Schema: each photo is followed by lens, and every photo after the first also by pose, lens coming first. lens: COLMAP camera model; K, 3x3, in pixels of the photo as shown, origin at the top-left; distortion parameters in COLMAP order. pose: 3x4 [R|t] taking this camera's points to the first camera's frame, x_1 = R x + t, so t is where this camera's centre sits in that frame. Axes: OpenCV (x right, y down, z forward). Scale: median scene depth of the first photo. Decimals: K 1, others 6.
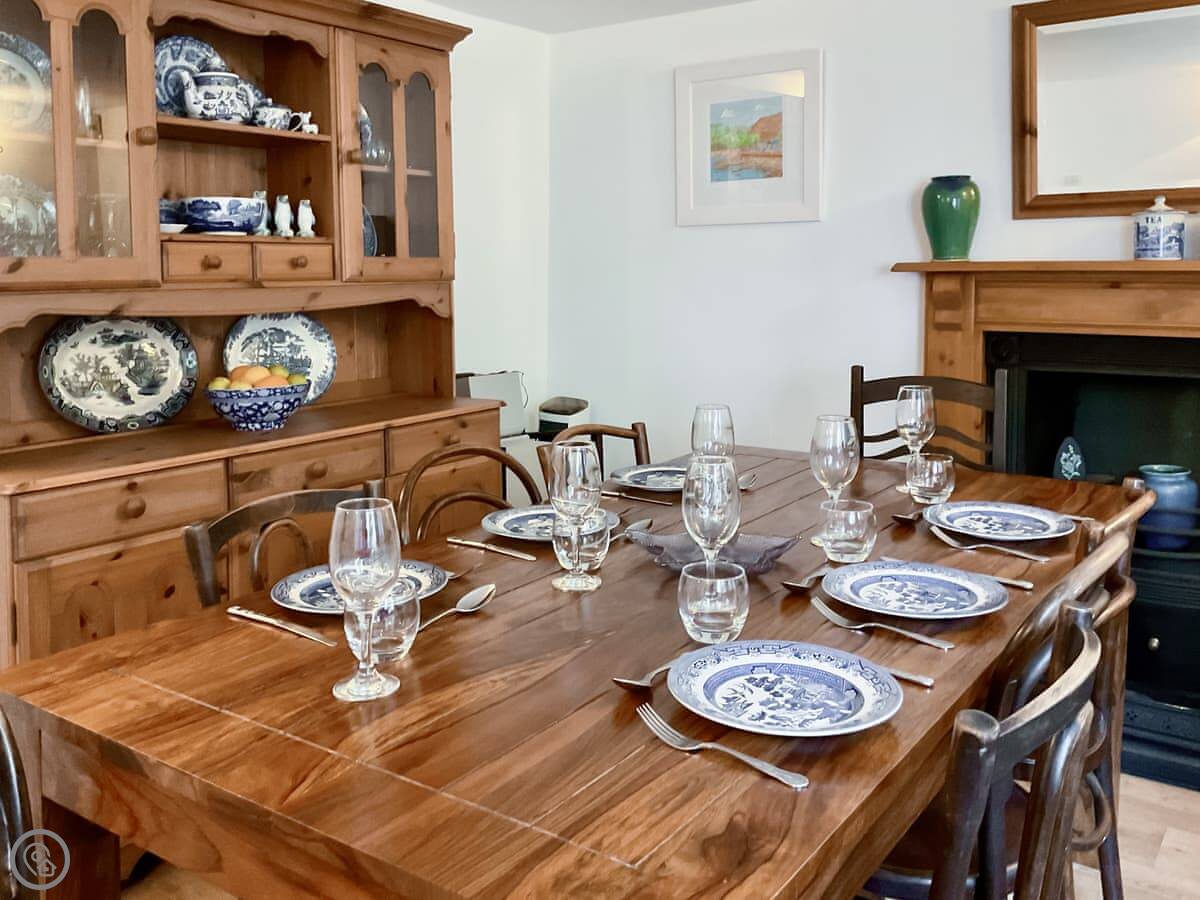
lens RADIAL K [[1029.5, 0, 600.0], [0, 1029.5, 450.0], [0, 0, 1]] dist [0.003338, -0.116763]
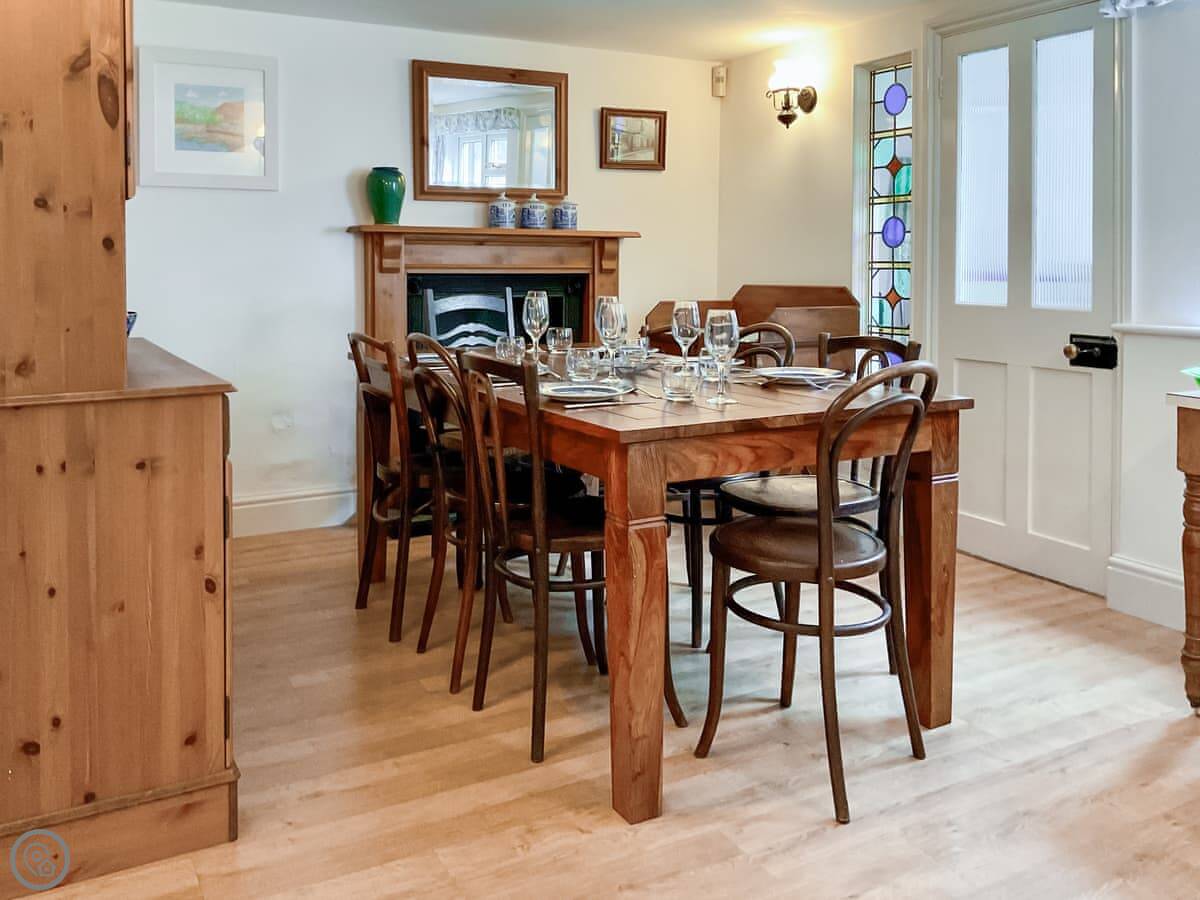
lens RADIAL K [[1029.5, 0, 600.0], [0, 1029.5, 450.0], [0, 0, 1]] dist [0.003338, -0.116763]
pose [[0.417087, -0.143415, 0.897480, -0.920107], [0.136518, 0.986154, 0.094141, 0.038073], [-0.898555, 0.083257, 0.430891, 0.113018]]
